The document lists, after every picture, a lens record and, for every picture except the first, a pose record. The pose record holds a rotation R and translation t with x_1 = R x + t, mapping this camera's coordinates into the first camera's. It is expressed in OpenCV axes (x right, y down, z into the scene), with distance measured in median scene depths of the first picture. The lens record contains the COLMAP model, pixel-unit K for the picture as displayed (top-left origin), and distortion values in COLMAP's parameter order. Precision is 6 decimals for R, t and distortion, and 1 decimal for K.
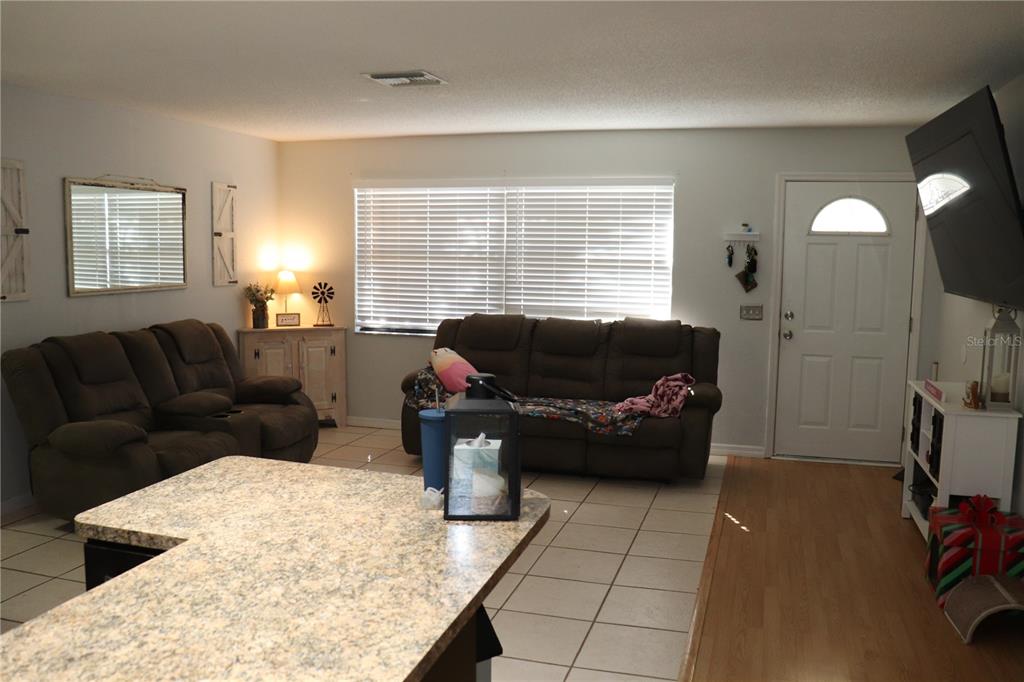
lens RADIAL K [[847.8, 0, 514.3], [0, 847.8, 343.1], [0, 0, 1]] dist [-0.155591, 0.128284]
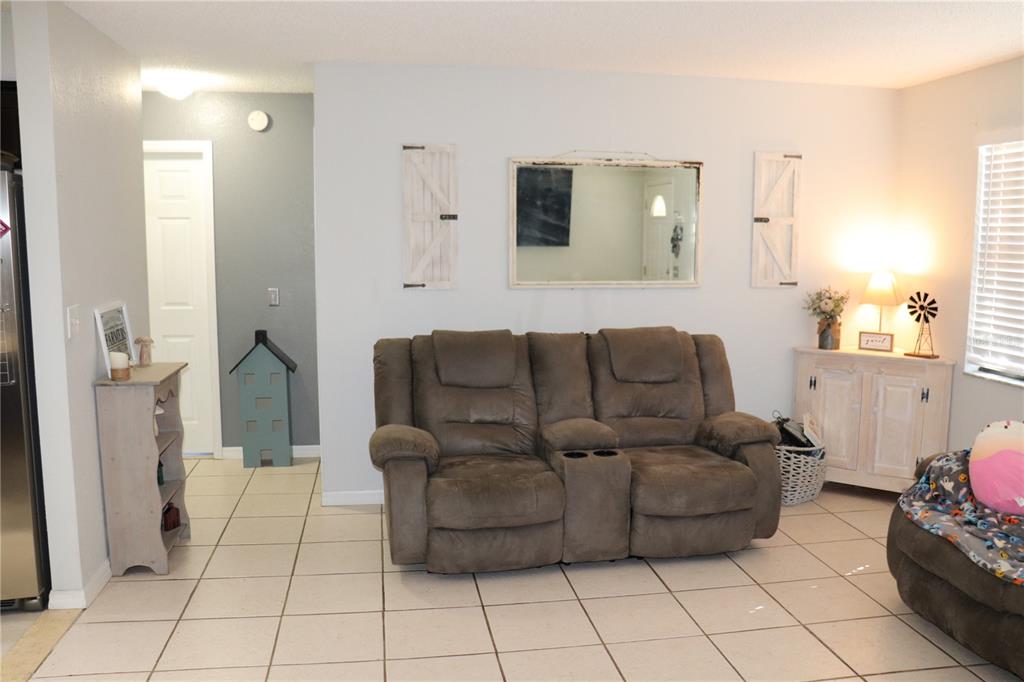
lens RADIAL K [[847.8, 0, 509.7], [0, 847.8, 340.9], [0, 0, 1]] dist [-0.155591, 0.128284]
pose [[0.433594, 0.101916, -0.895326, 0.253077], [-0.100745, 0.992837, 0.064226, -0.048862], [0.895459, 0.062352, 0.440756, 0.484940]]
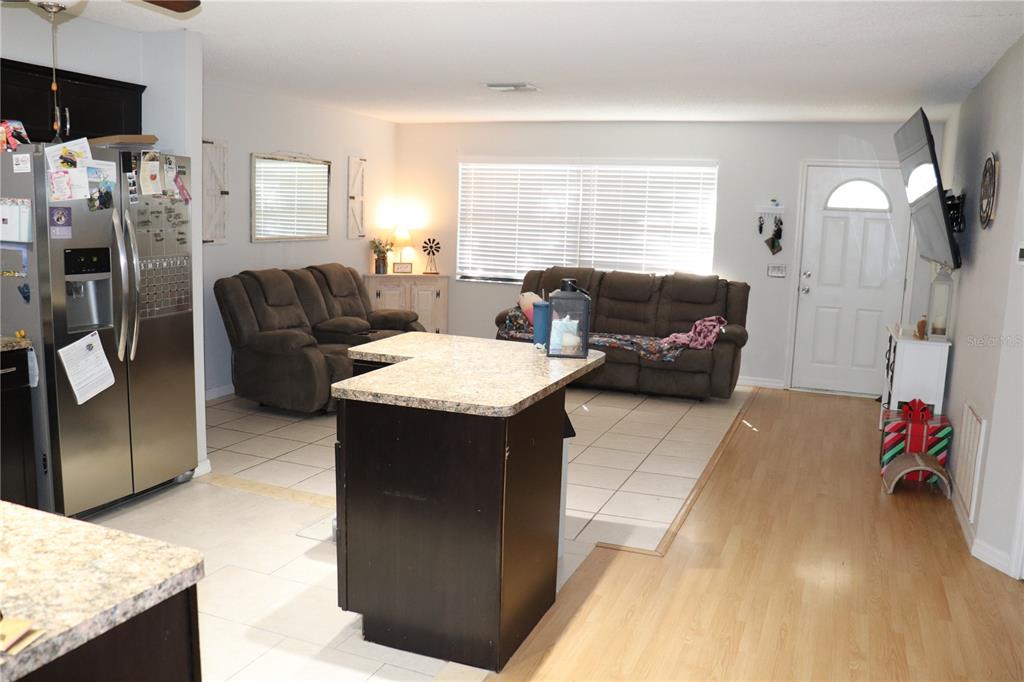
lens RADIAL K [[847.8, 0, 515.2], [0, 847.8, 343.6], [0, 0, 1]] dist [-0.155591, 0.128284]
pose [[0.996308, 0.033793, -0.078923, -0.002026], [-0.030790, 0.998766, 0.038962, 0.034642], [0.080142, -0.036388, 0.996119, -0.270232]]
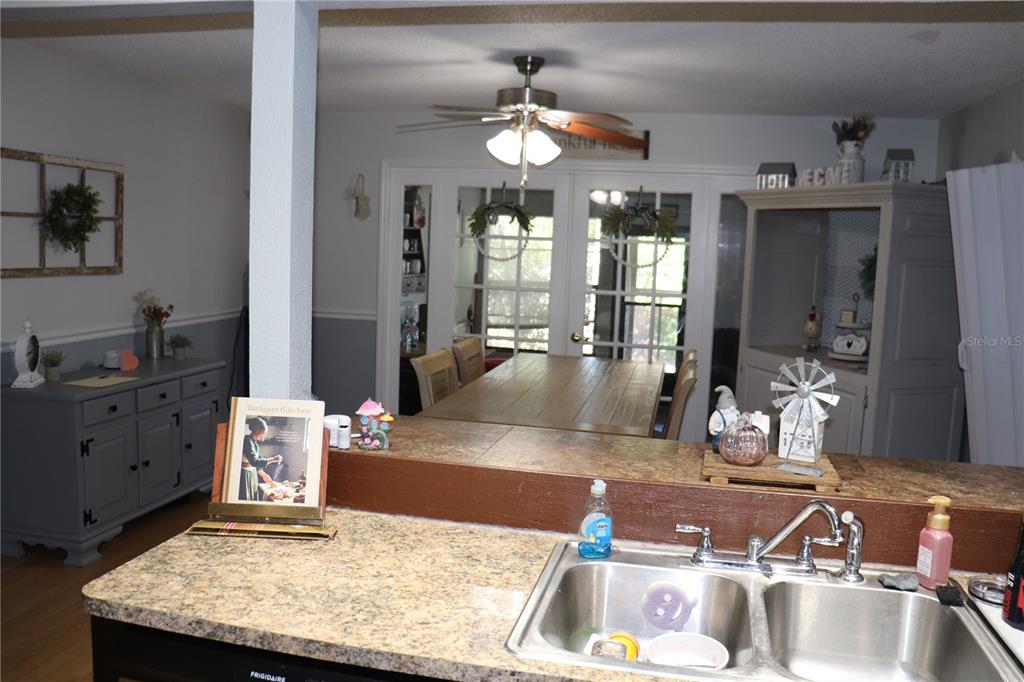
lens RADIAL K [[847.8, 0, 517.3], [0, 847.8, 336.1], [0, 0, 1]] dist [-0.155591, 0.128284]
pose [[-0.995517, -0.042754, -0.084365, -0.208200], [-0.060577, 0.973255, 0.221599, -0.026139], [0.072635, 0.225716, -0.971482, 0.173214]]
